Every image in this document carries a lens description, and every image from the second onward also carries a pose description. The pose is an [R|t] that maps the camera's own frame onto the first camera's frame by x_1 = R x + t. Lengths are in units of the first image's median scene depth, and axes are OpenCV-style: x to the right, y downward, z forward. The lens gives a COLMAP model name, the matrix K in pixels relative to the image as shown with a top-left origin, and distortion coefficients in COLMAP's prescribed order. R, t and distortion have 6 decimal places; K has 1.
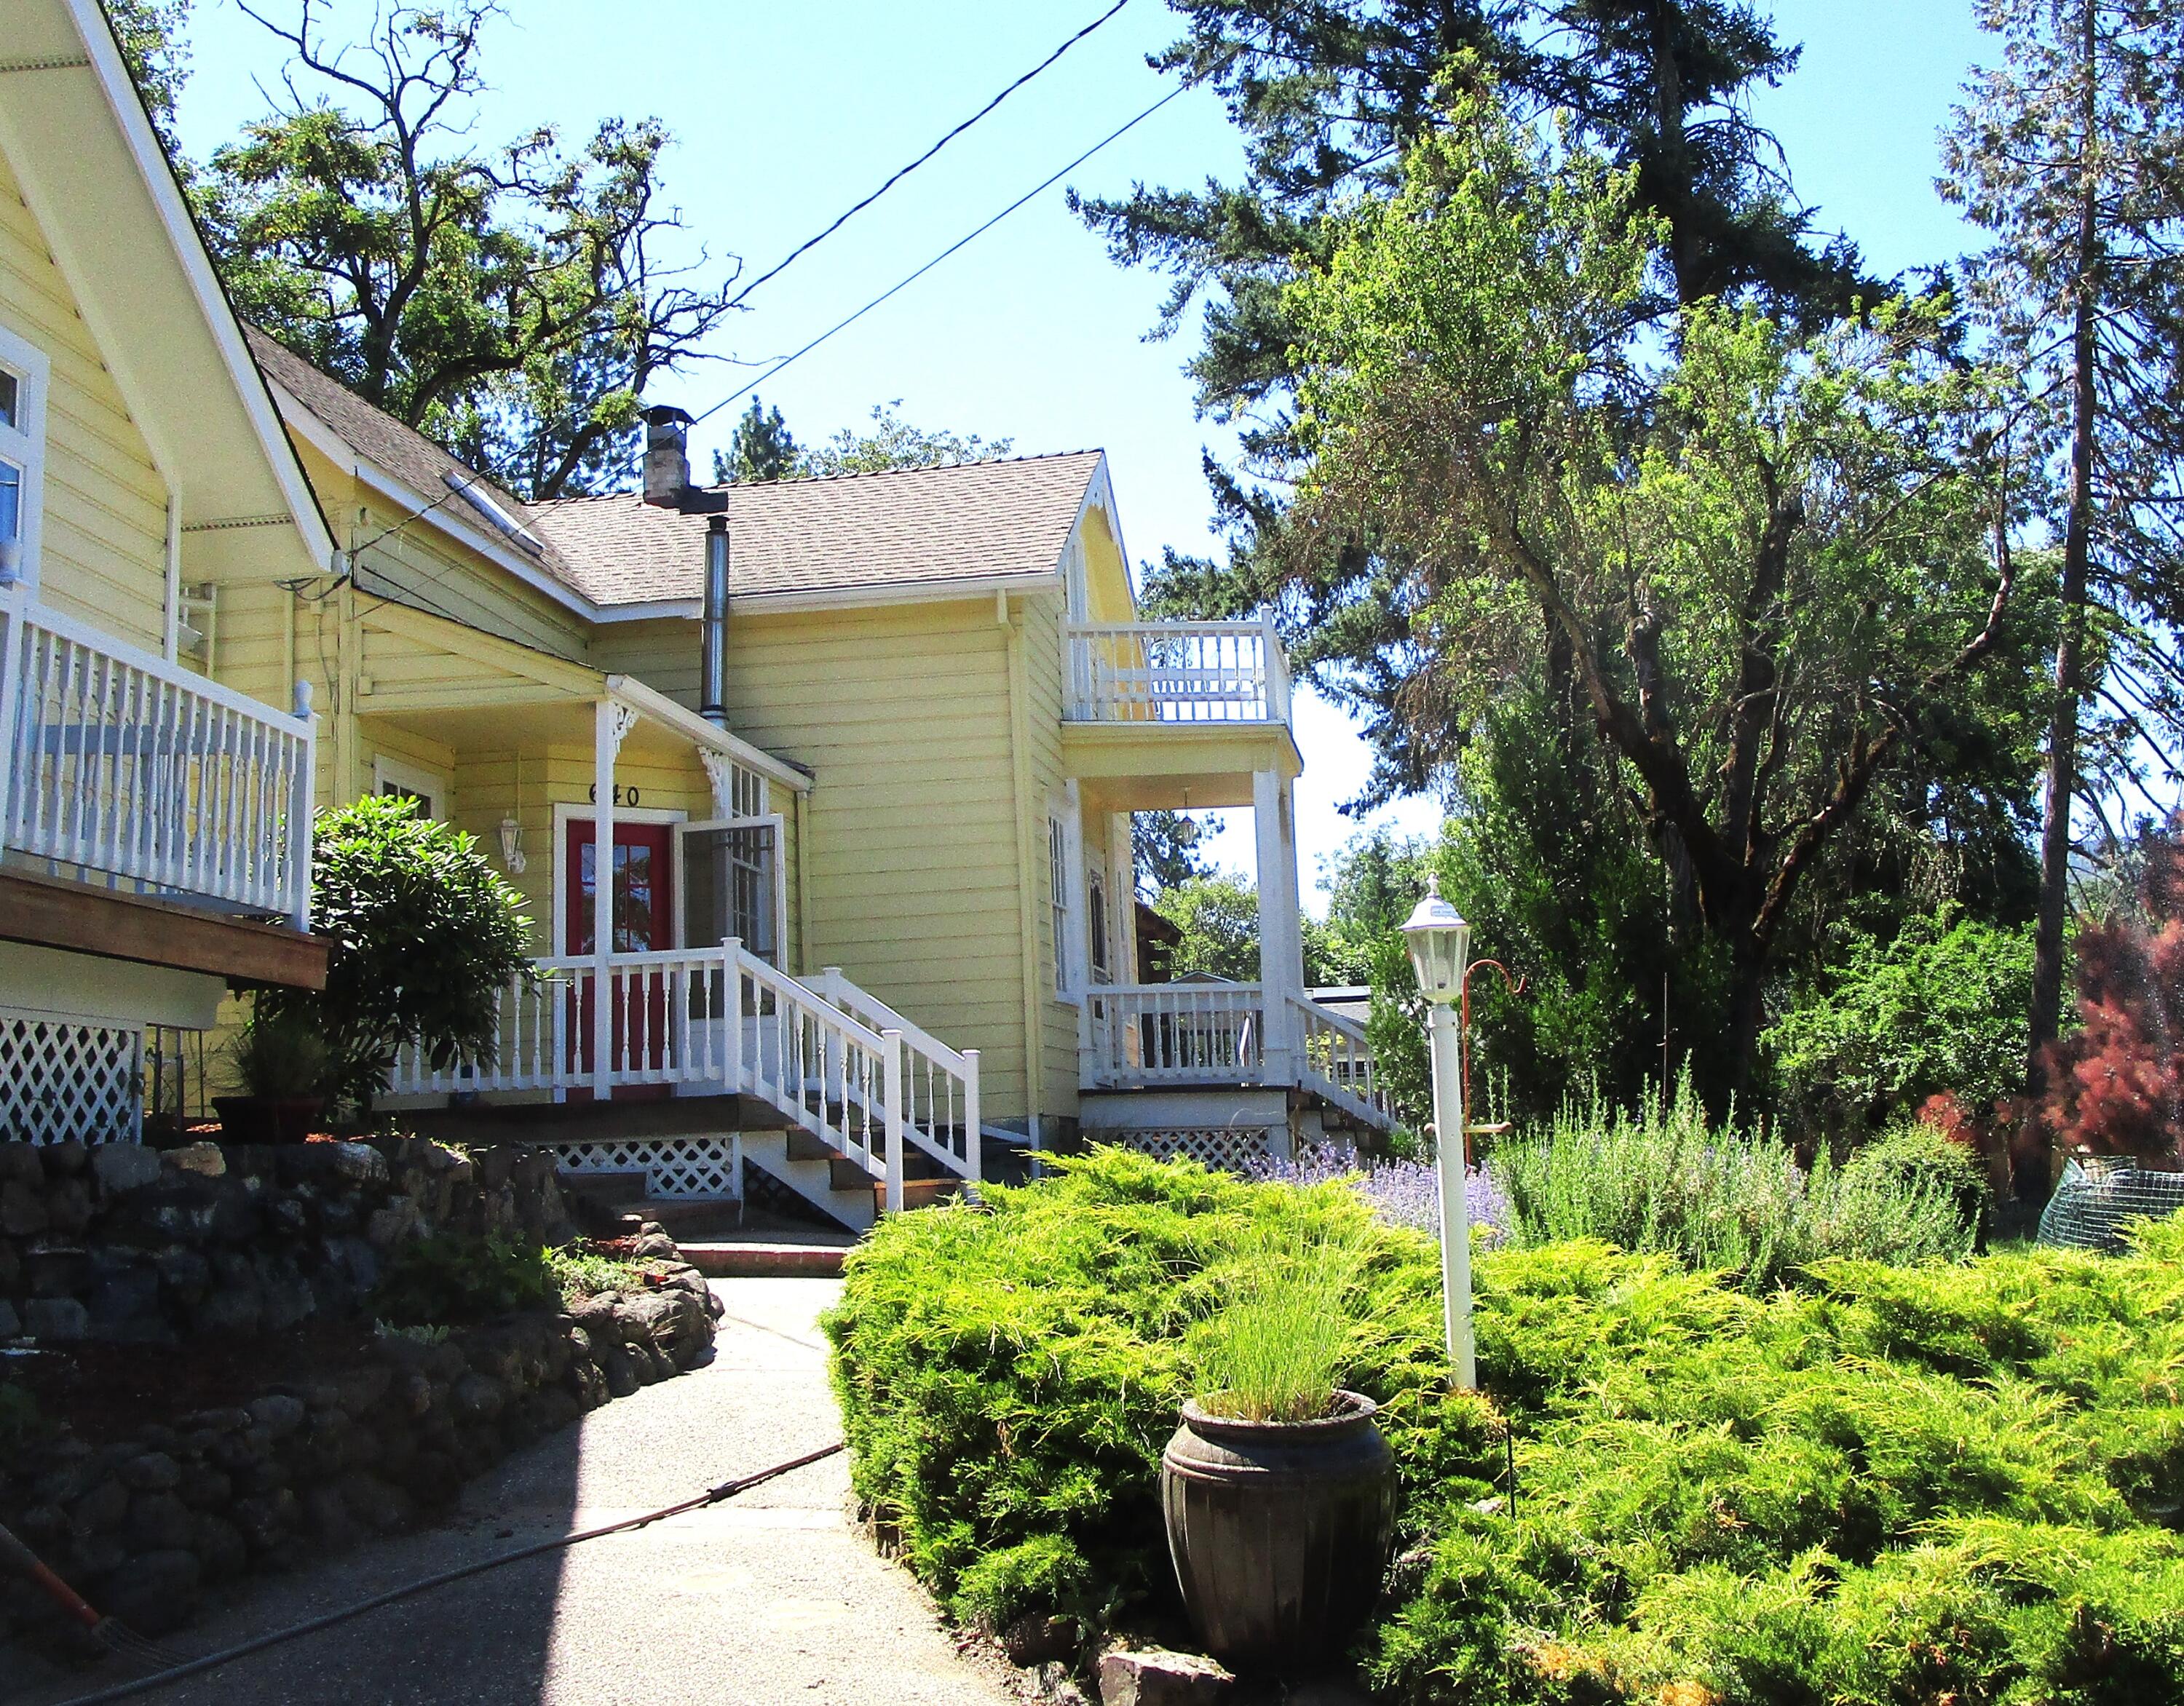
lens RADIAL K [[2206.6, 0, 1092.0], [0, 2206.6, 853.0], [0, 0, 1]] dist [-0.004406, 0.000453]
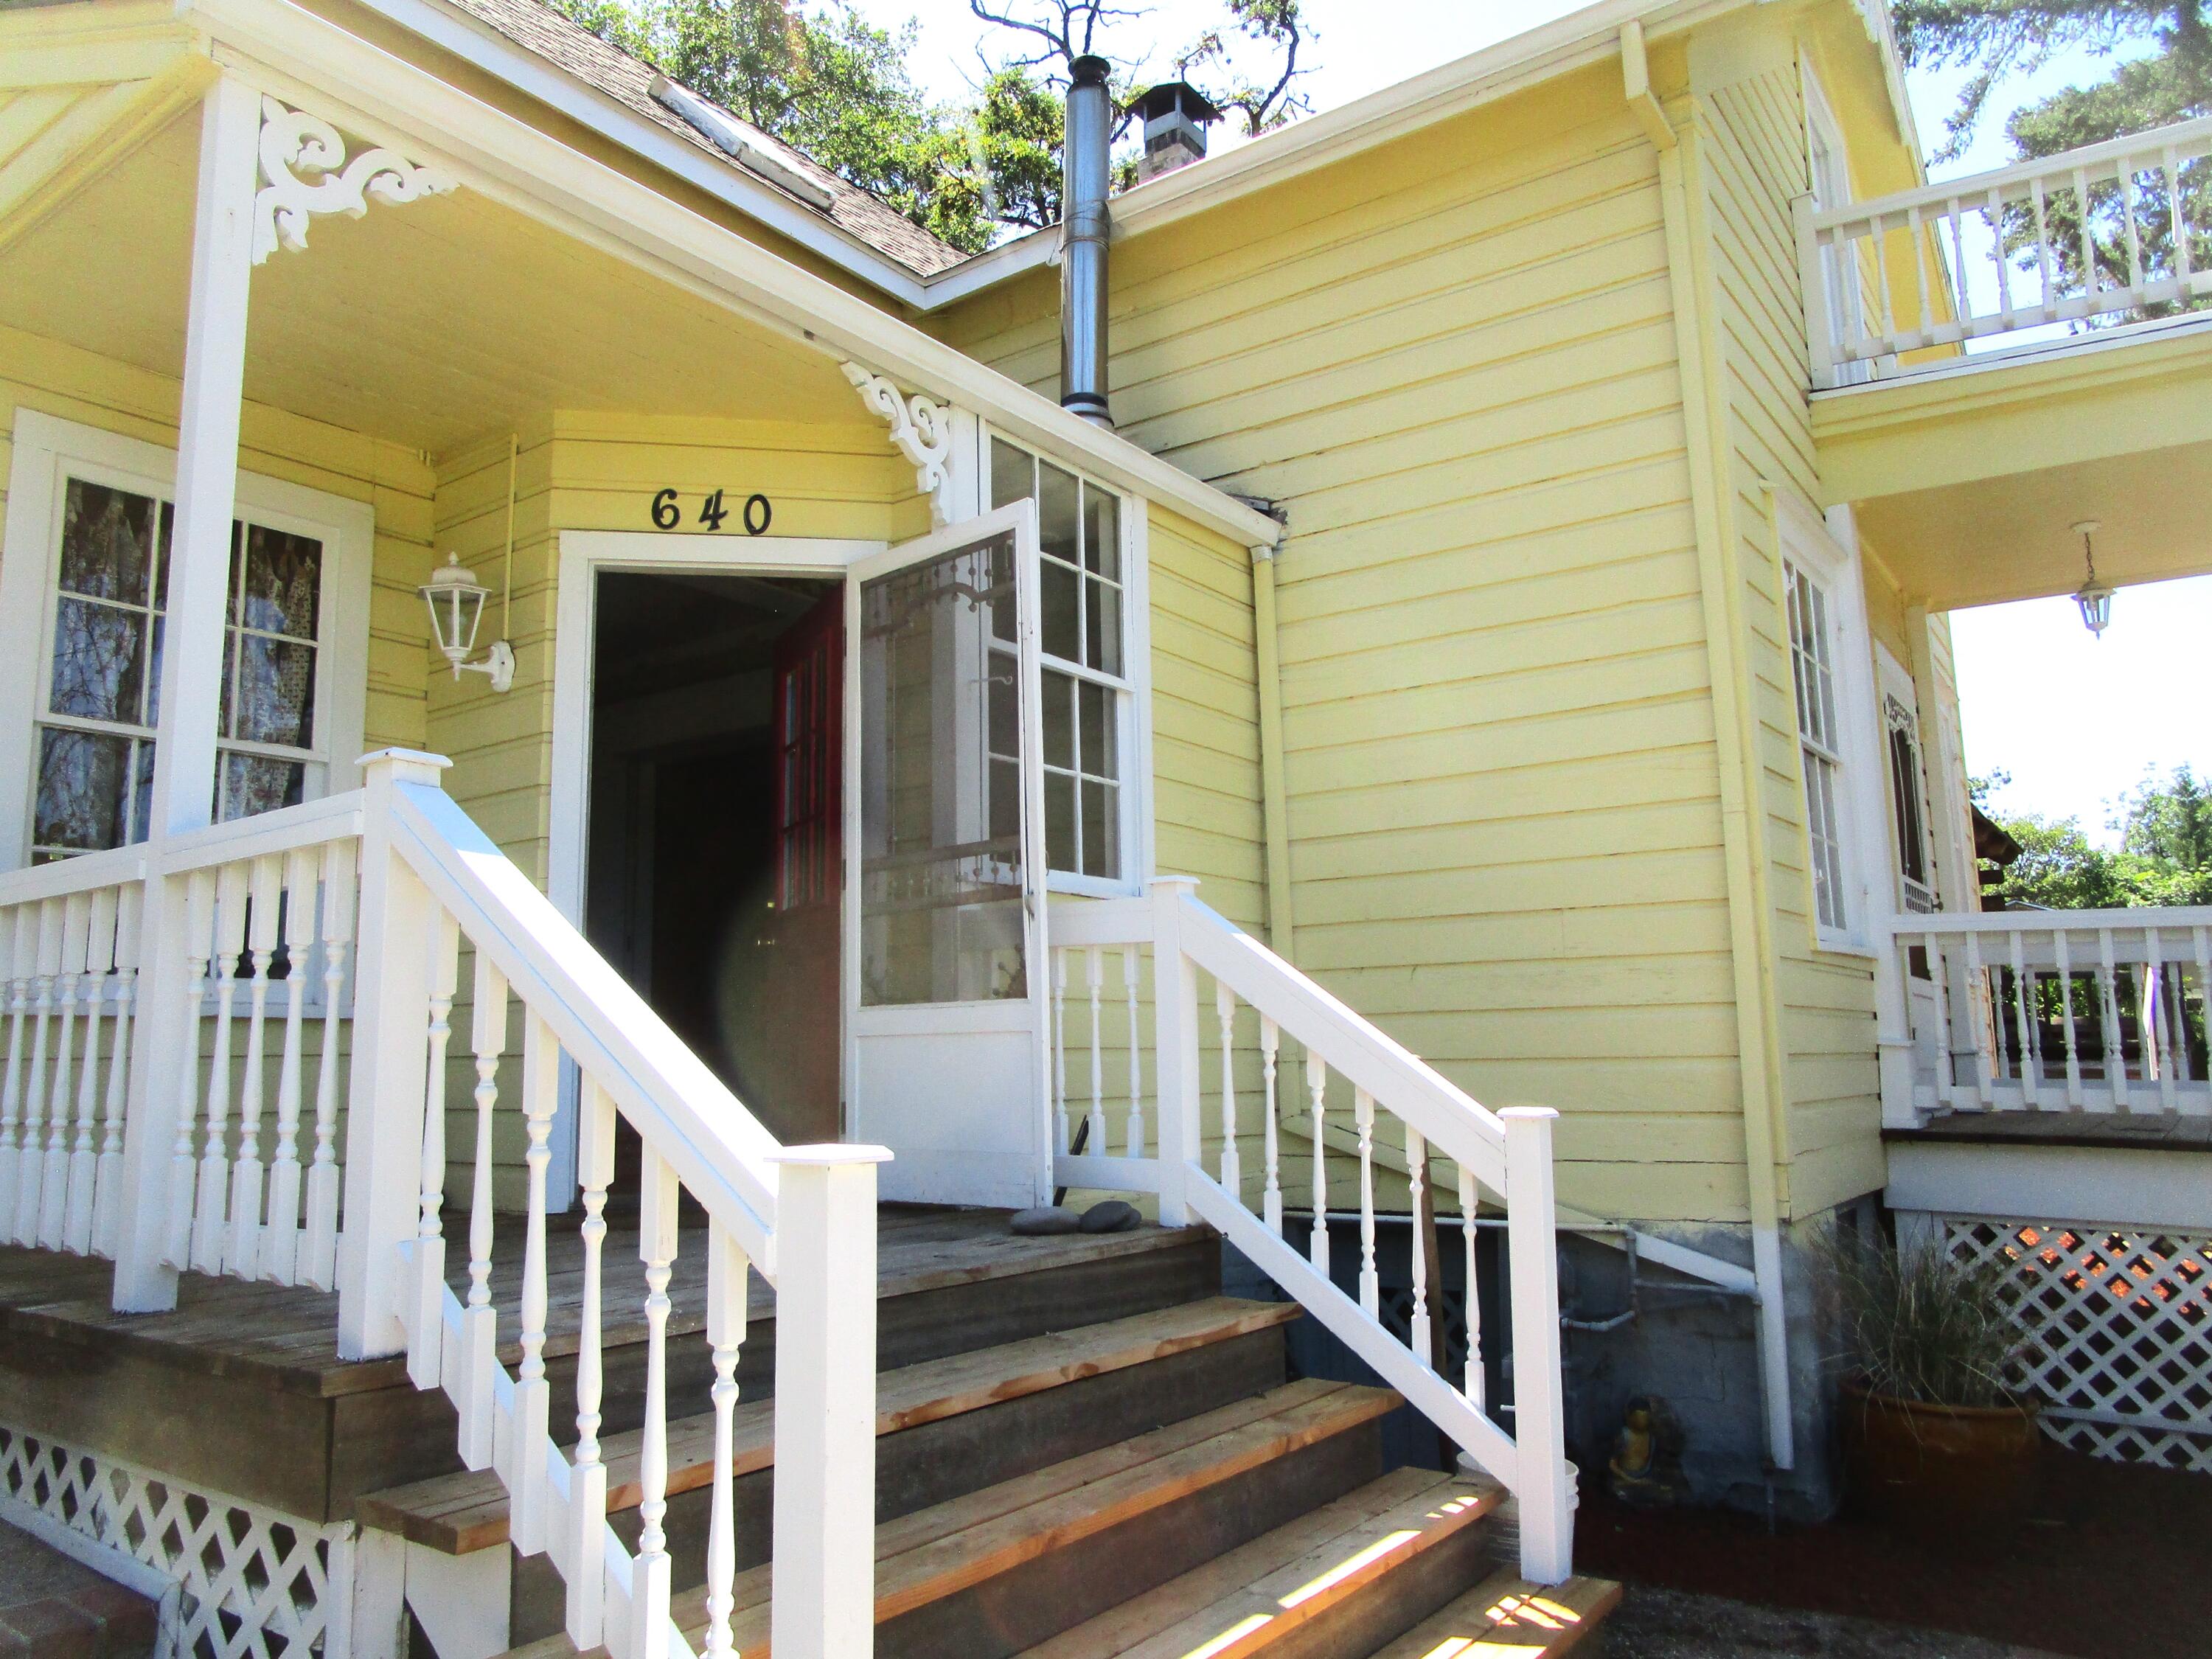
lens RADIAL K [[1563.1, 0, 1106.0], [0, 1563.1, 829.5], [0, 0, 1]] dist [-0.091561, 0.102462]
pose [[0.890819, -0.042044, -0.452409, -0.002346], [0.041399, 0.999078, -0.011332, 0.037448], [0.452469, -0.008634, 0.891738, 0.612310]]
